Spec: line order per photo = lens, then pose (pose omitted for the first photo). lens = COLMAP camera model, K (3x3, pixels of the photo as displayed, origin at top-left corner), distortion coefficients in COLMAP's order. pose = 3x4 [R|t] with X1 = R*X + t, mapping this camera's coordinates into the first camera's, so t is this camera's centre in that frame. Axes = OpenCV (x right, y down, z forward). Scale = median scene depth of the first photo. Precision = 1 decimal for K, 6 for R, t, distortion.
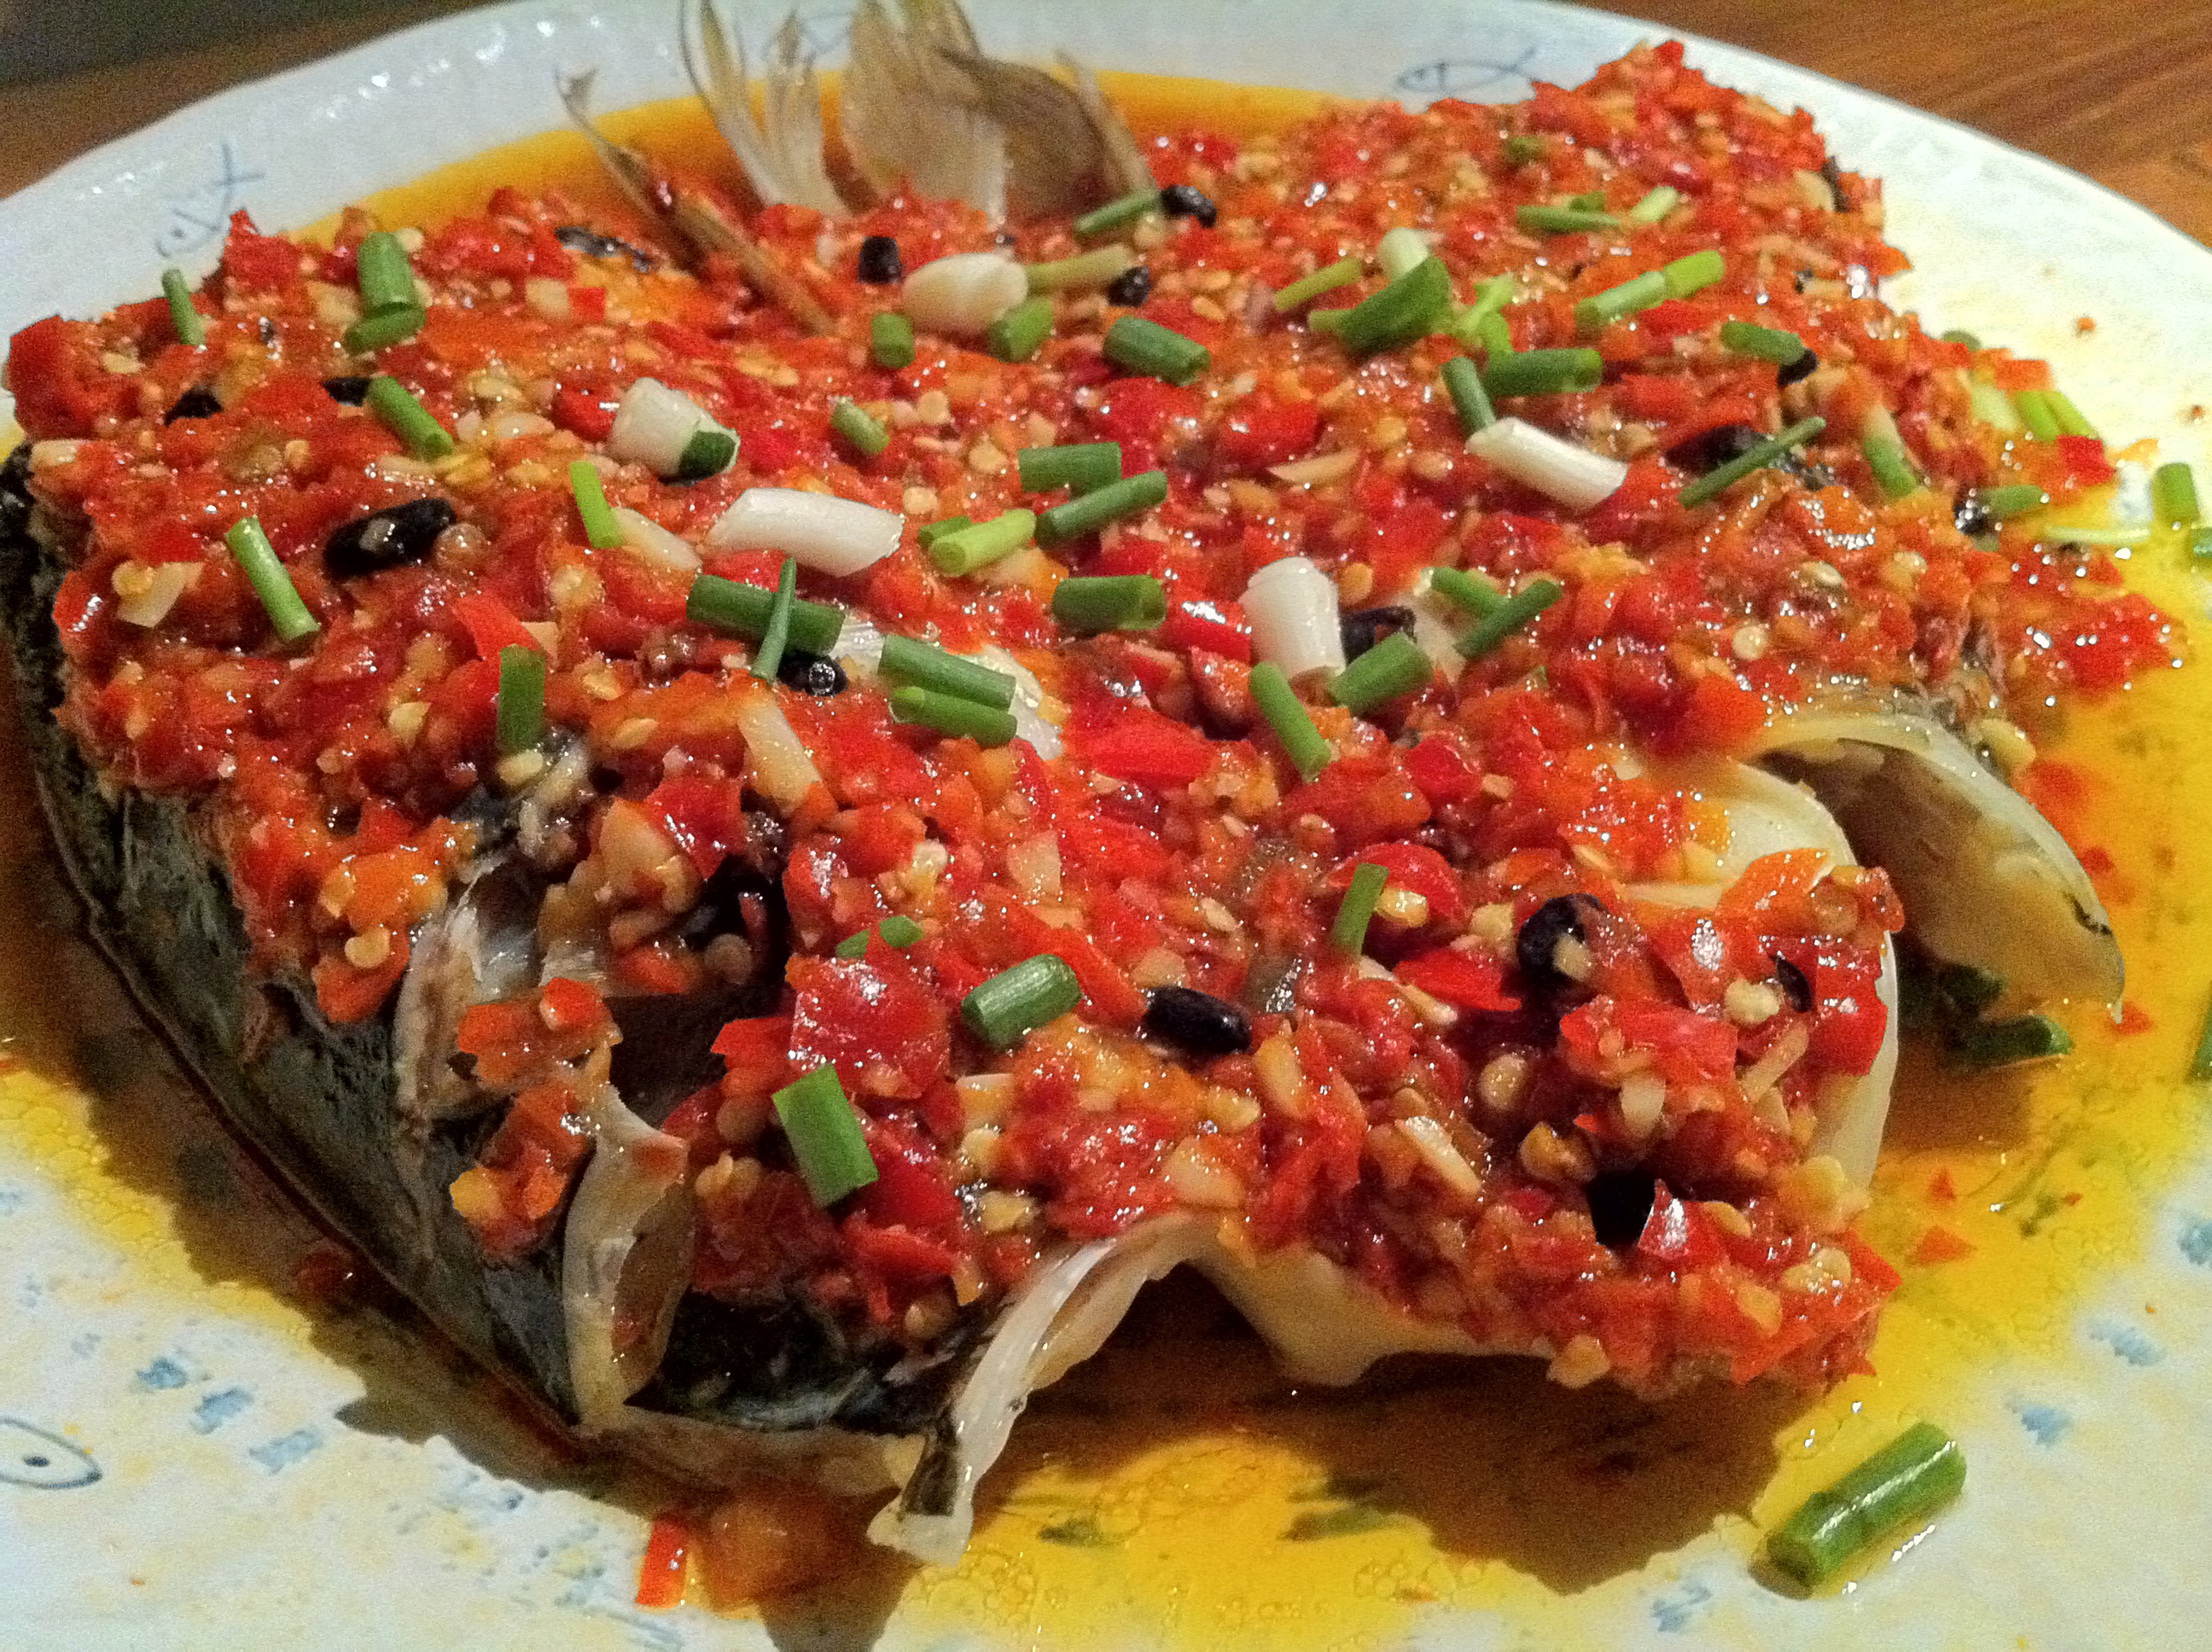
lens RADIAL K [[2151.4, 0, 1110.7], [0, 2151.4, 853.7], [0, 0, 1]] dist [0.078127, -0.360065]
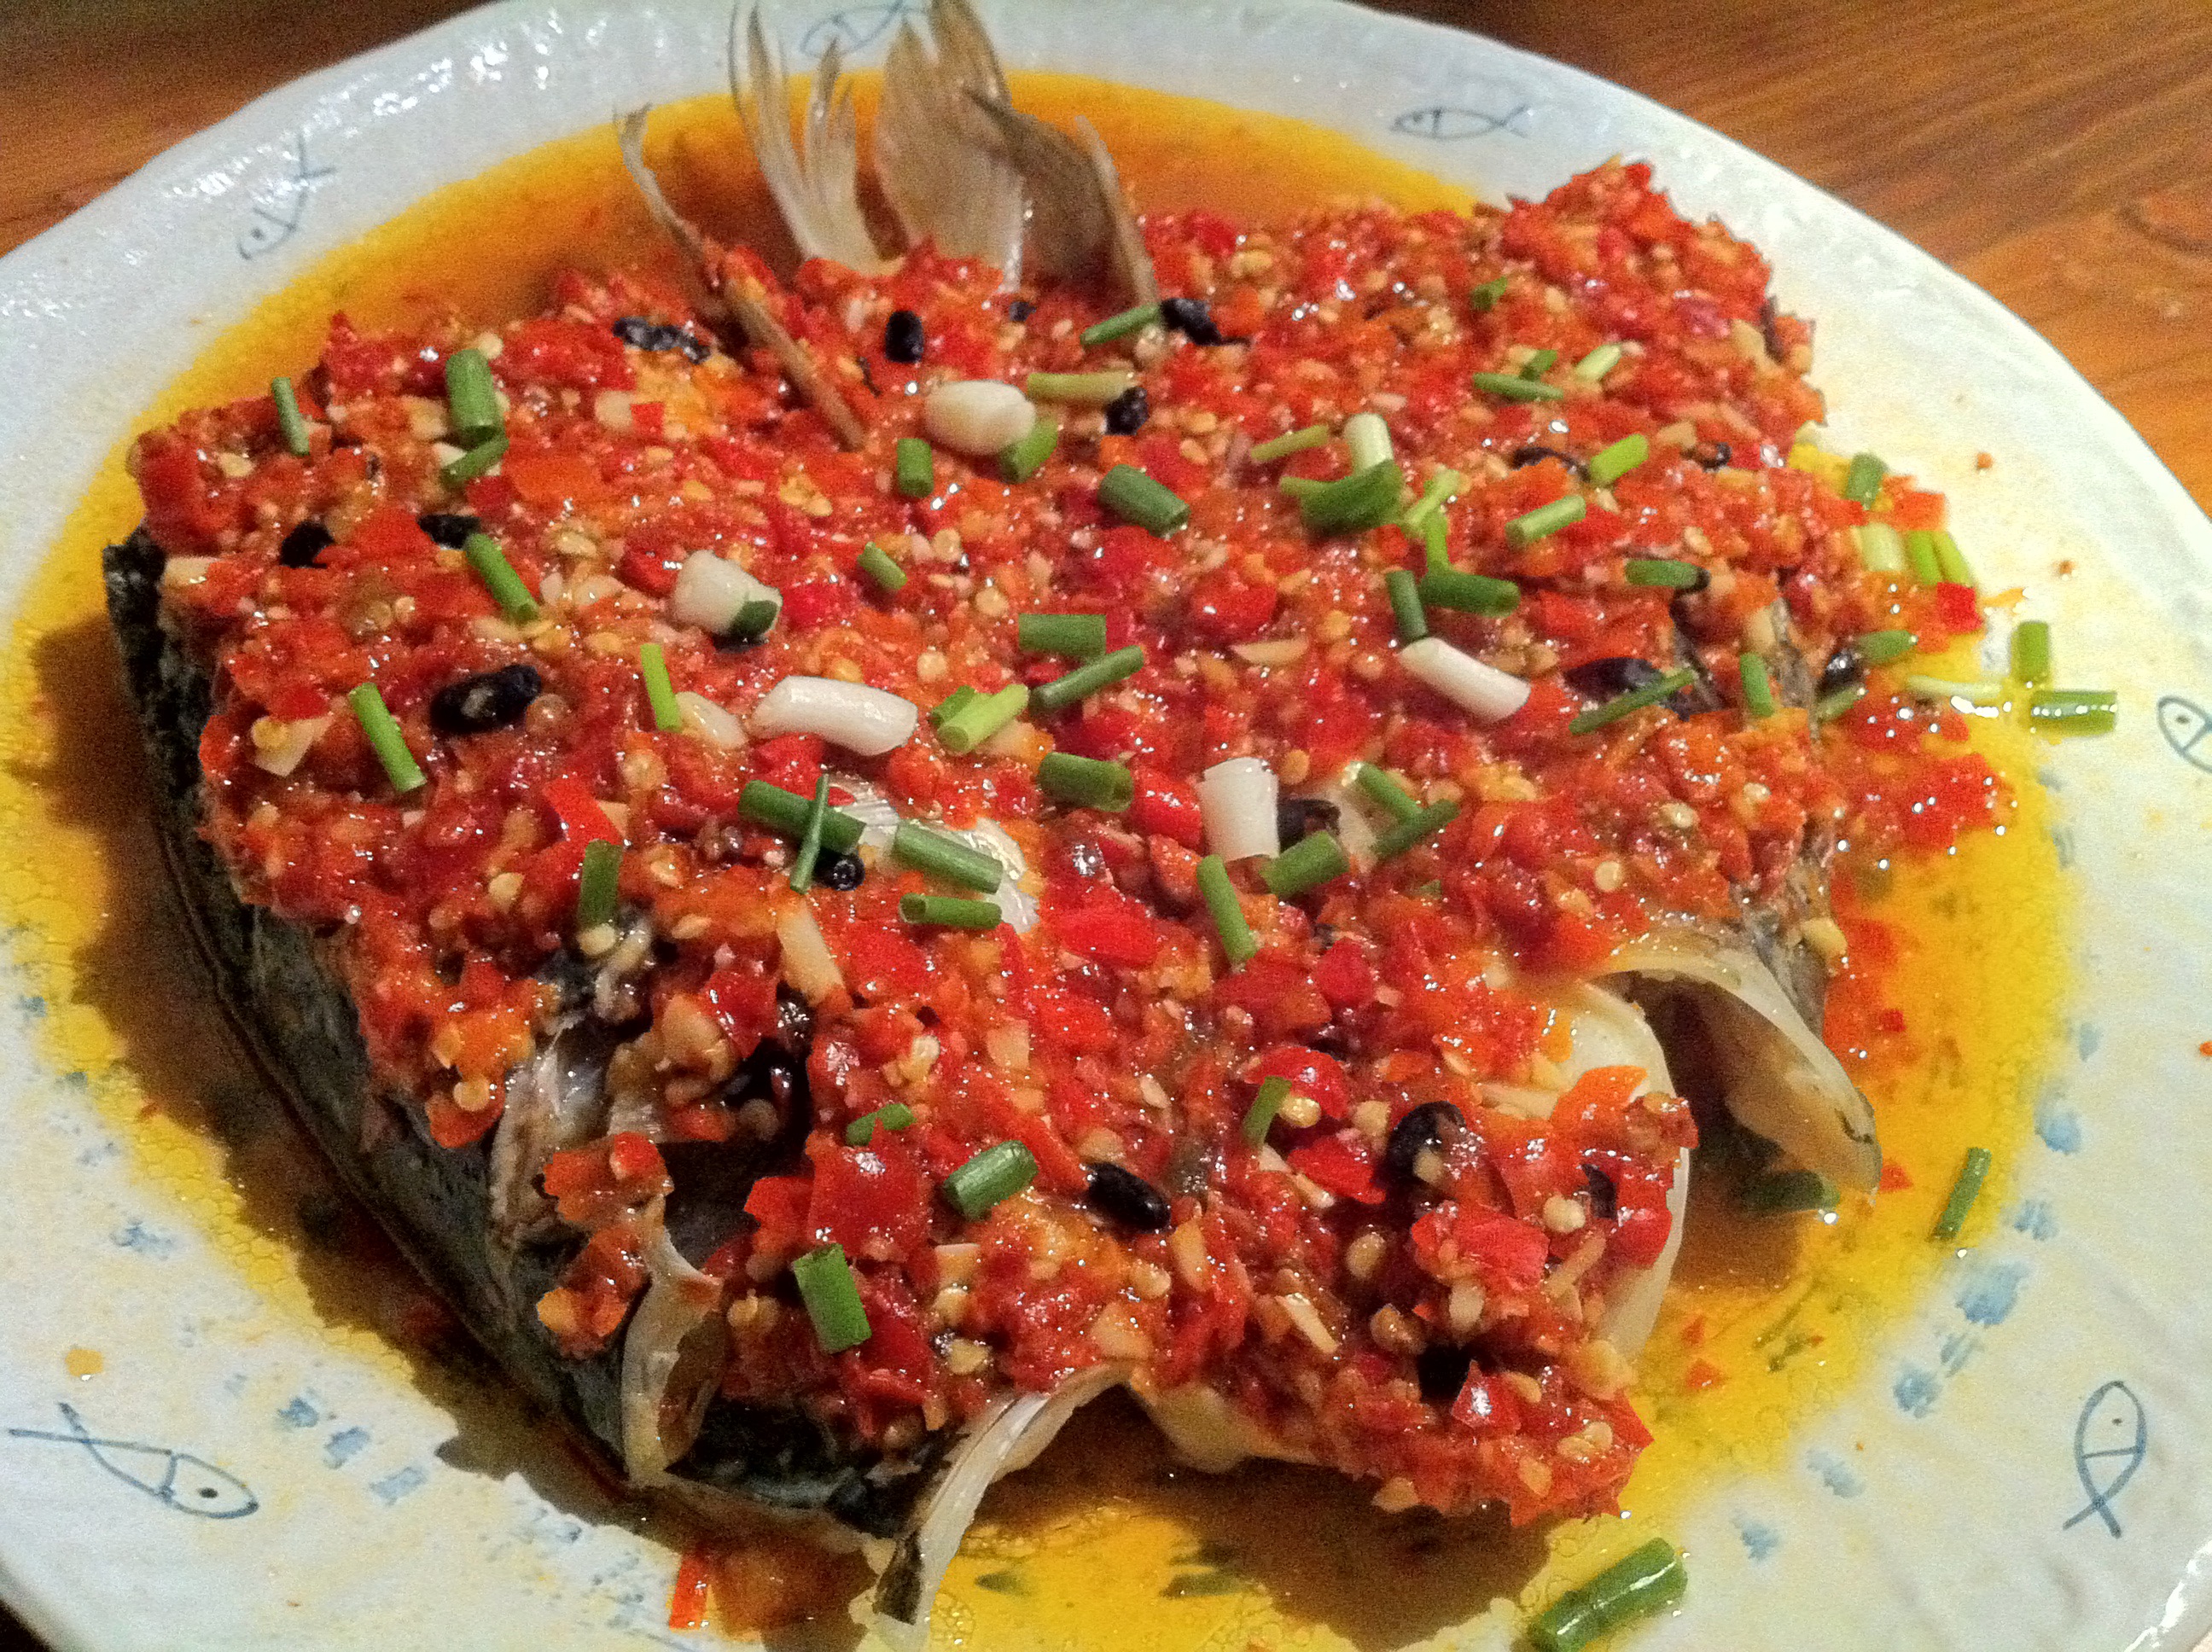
lens RADIAL K [[2157.0, 0, 1106.0], [0, 2157.0, 826.0], [0, 0, 1]] dist [0.076278, -0.359882]
pose [[0.996937, 0.074617, 0.023443, -0.017094], [-0.077145, 0.987472, 0.137648, -0.282678], [-0.012879, -0.139035, 0.990204, -0.204829]]
